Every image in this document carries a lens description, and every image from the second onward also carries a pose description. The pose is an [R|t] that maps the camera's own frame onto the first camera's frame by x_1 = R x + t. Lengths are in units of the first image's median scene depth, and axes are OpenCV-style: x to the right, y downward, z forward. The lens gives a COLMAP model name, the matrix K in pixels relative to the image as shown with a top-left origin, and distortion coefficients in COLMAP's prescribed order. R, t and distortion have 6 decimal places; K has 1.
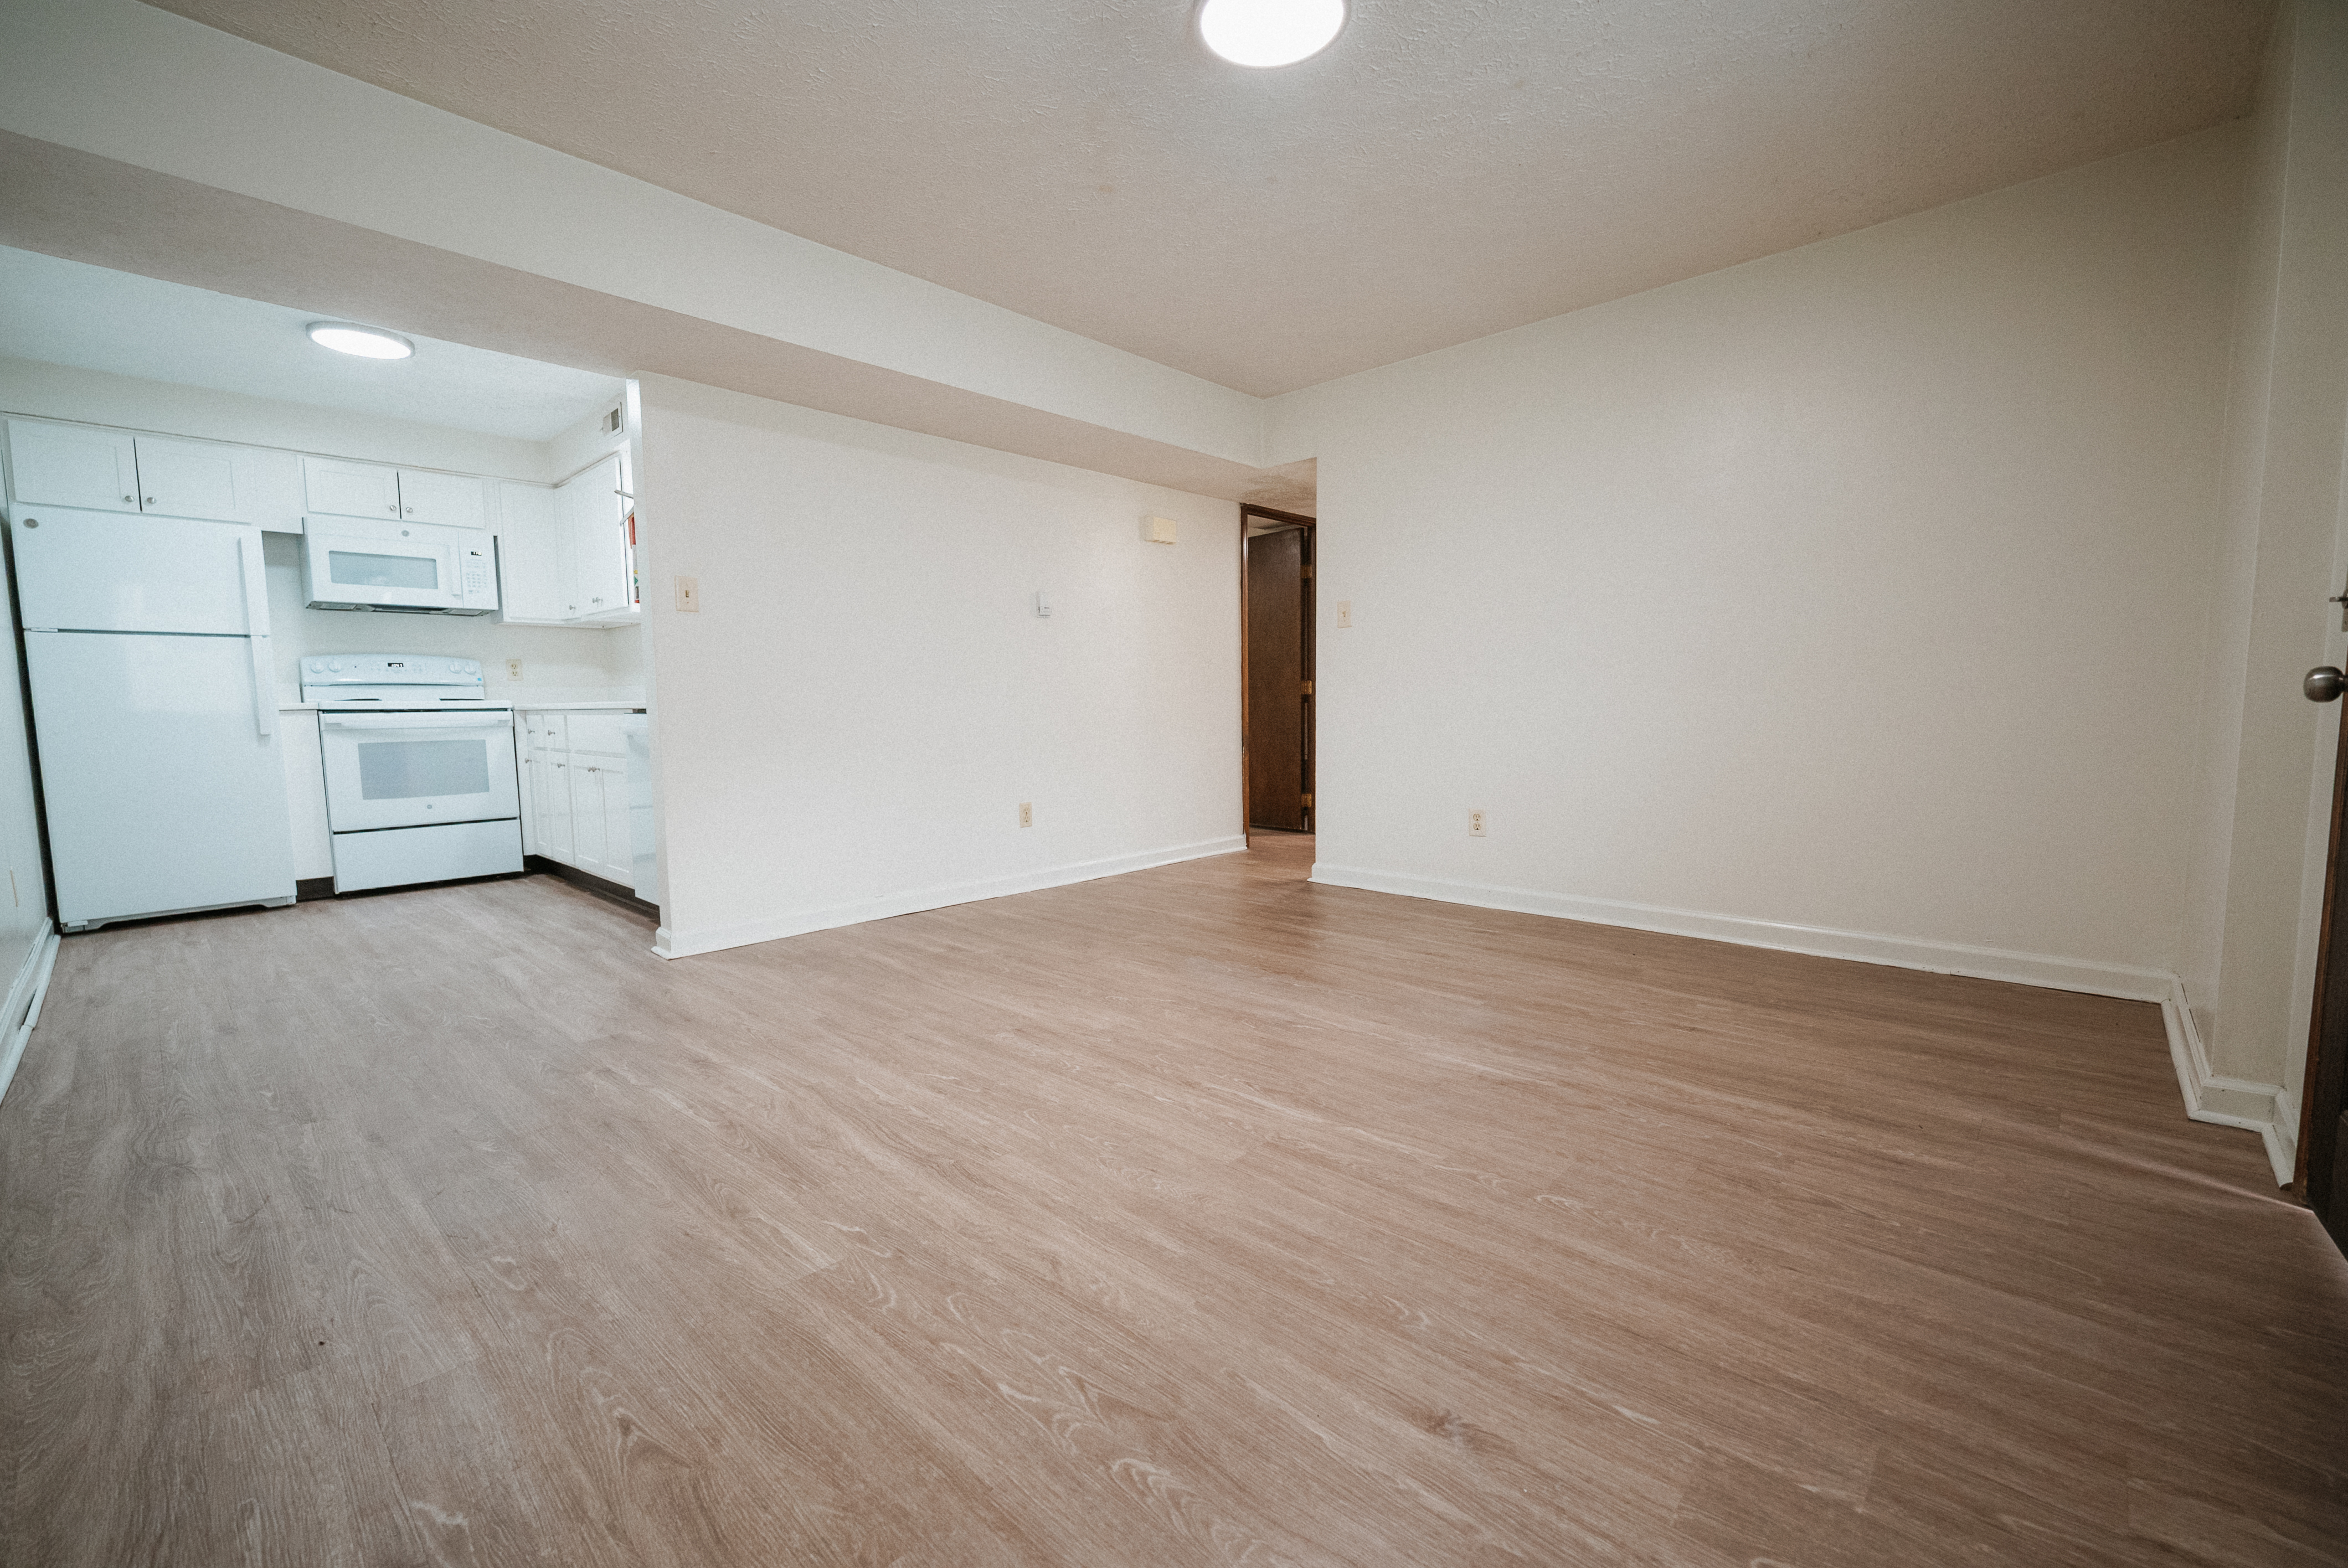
lens RADIAL K [[971.7, 0, 1165.9], [0, 971.7, 790.0], [0, 0, 1]] dist [-0.000415, -0.000577]
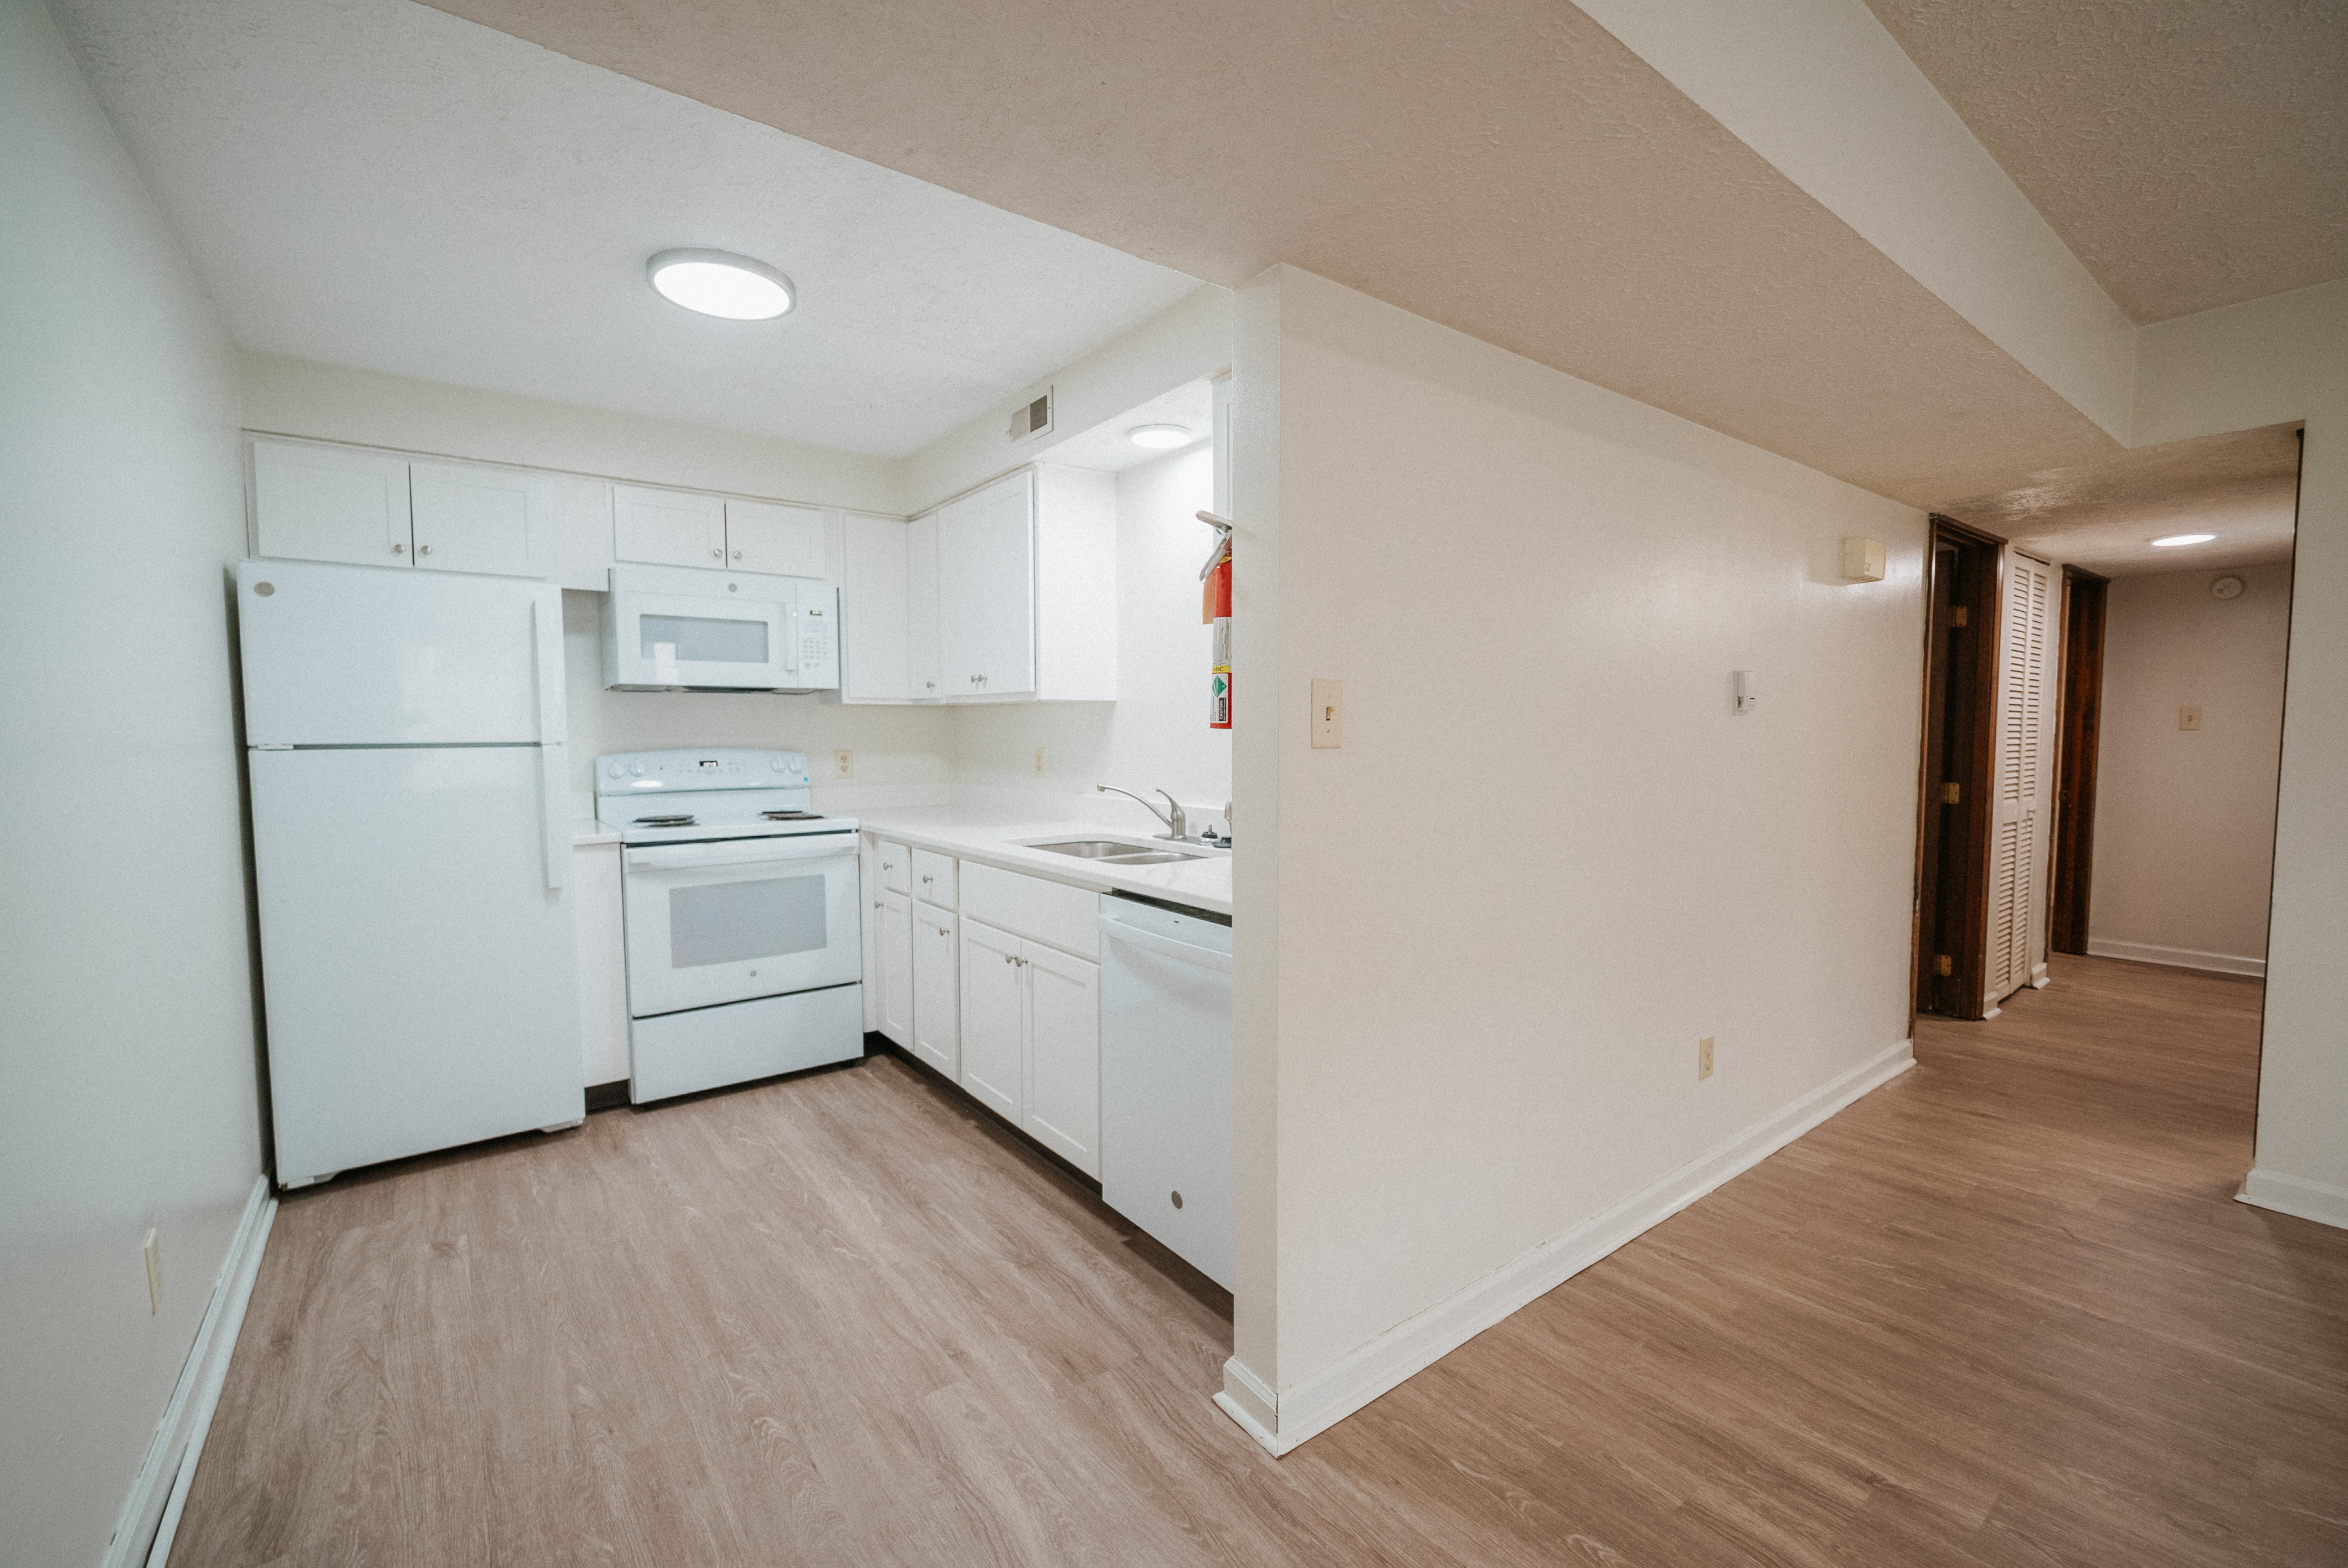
lens RADIAL K [[971.7, 0, 1165.9], [0, 971.7, 790.0], [0, 0, 1]] dist [-0.000415, -0.000577]
pose [[0.985604, 0.019301, -0.167967, -0.433700], [-0.023800, 0.999409, -0.024815, -0.131583], [0.167389, 0.028455, 0.985480, 0.439885]]
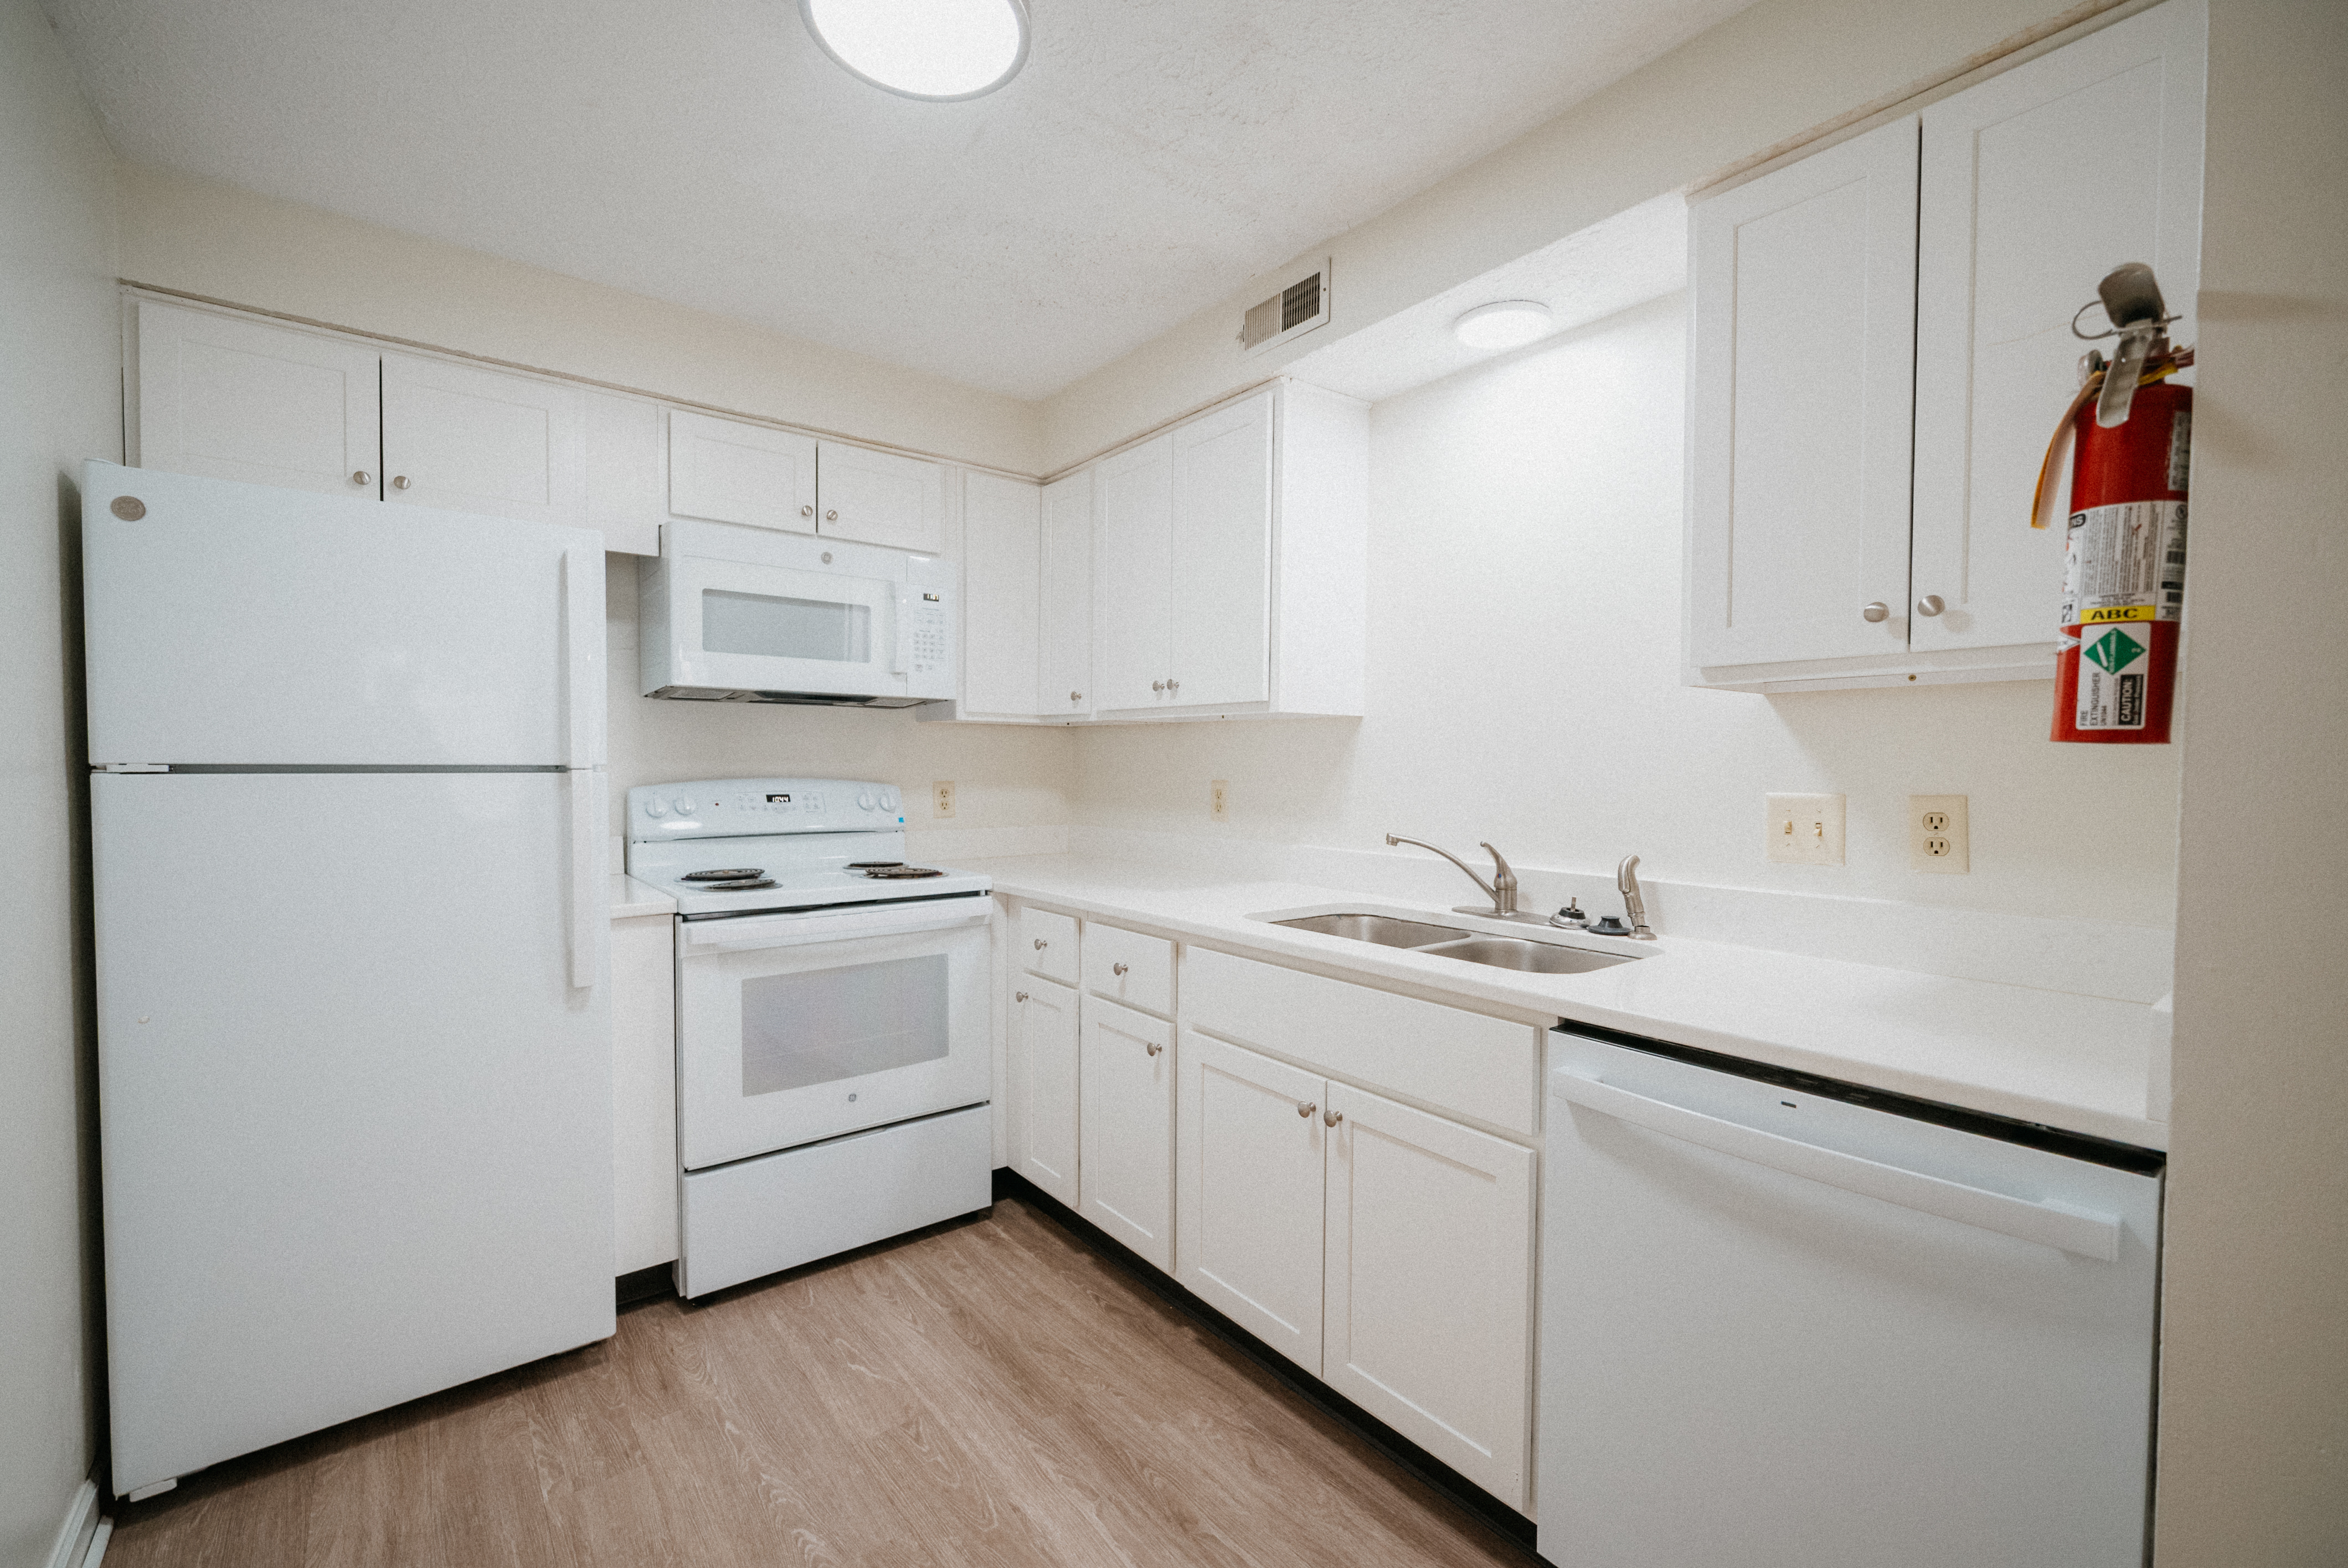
lens RADIAL K [[971.7, 0, 1165.9], [0, 971.7, 790.0], [0, 0, 1]] dist [-0.000415, -0.000577]
pose [[0.988737, 0.021717, -0.148079, -0.660070], [-0.031048, 0.997655, -0.060990, -0.142430], [0.146407, 0.064900, 0.987093, 0.653106]]
